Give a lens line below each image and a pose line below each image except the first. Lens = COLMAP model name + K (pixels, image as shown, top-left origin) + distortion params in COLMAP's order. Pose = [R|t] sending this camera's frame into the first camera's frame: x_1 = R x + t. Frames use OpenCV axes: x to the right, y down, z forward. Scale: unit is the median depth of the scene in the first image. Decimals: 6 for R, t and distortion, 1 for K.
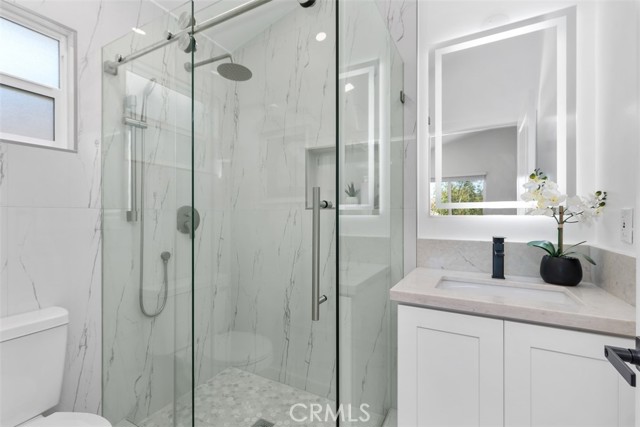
lens RADIAL K [[292.1, 0, 319.9], [0, 292.1, 213.0], [0, 0, 1]] dist [0.003612, -0.000352]
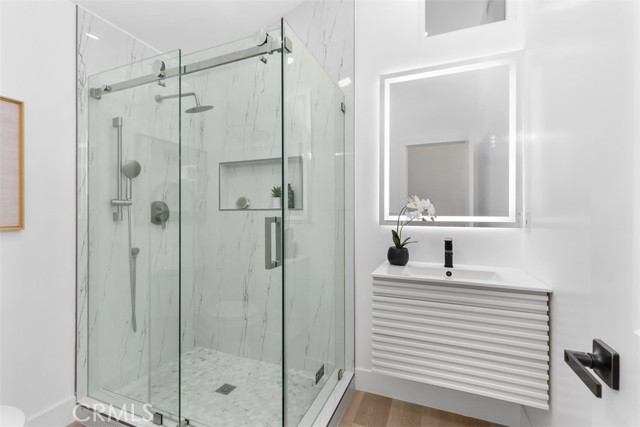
lens RADIAL K [[292.1, 0, 319.6], [0, 292.1, 217.1], [0, 0, 1]] dist [0.003612, -0.000352]
pose [[0.993418, 0.006316, 0.114373, 0.049912], [-0.007746, 0.999897, 0.012061, -0.001595], [-0.114285, -0.012867, 0.993365, -0.220437]]
